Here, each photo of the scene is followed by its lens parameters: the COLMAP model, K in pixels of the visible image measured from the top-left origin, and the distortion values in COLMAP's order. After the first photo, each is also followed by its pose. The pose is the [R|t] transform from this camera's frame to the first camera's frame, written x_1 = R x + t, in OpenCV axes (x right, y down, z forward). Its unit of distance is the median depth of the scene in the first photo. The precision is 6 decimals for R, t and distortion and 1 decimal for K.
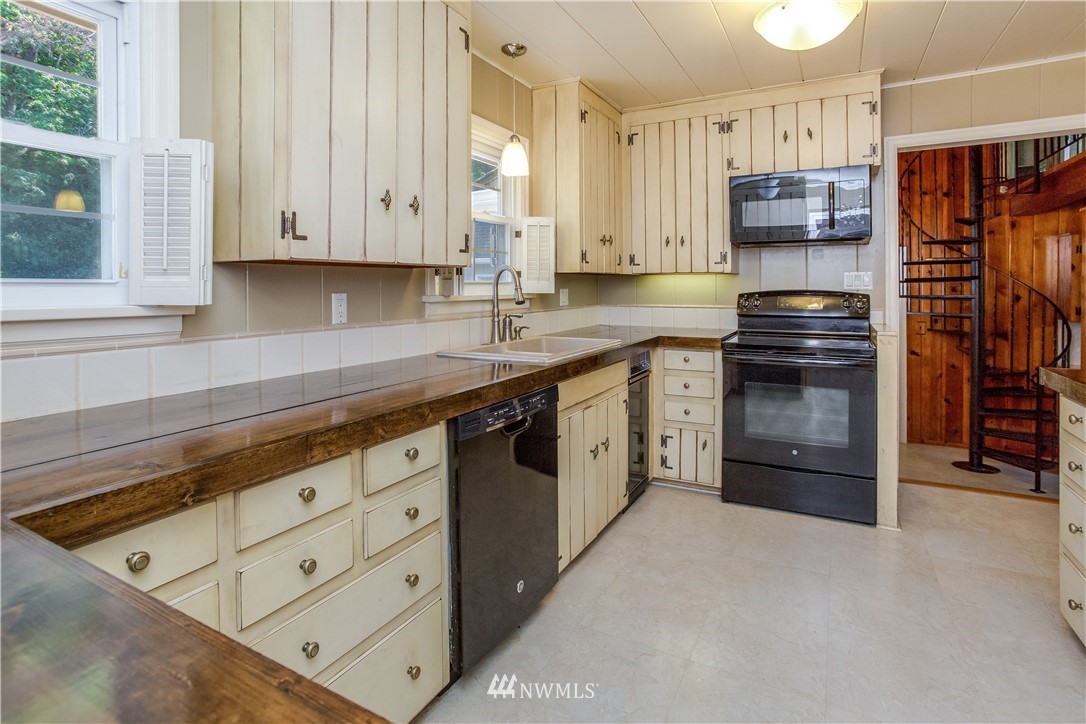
lens RADIAL K [[544.7, 0, 552.4], [0, 544.7, 286.1], [0, 0, 1]] dist [-0.010504, 0.004318]
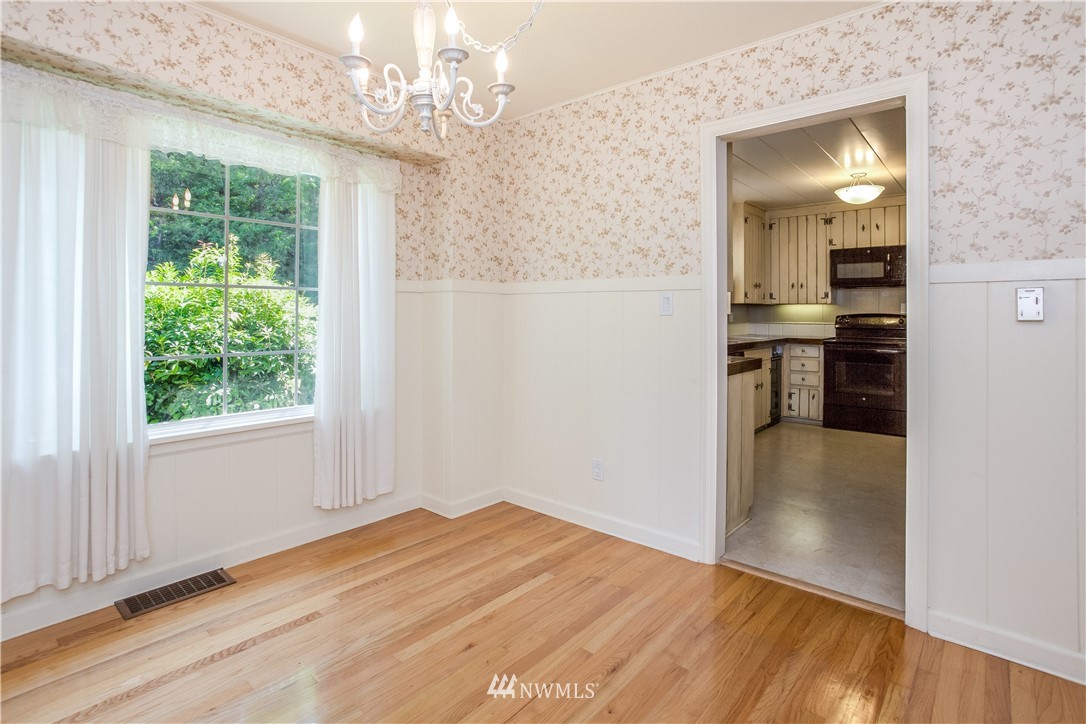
lens RADIAL K [[544.7, 0, 557.6], [0, 544.7, 321.6], [0, 0, 1]] dist [-0.010504, 0.004318]
pose [[0.980981, 0.005290, -0.194030, -0.170146], [-0.003279, 0.999938, 0.010684, 0.015787], [0.194074, -0.009845, 0.980937, -0.768723]]
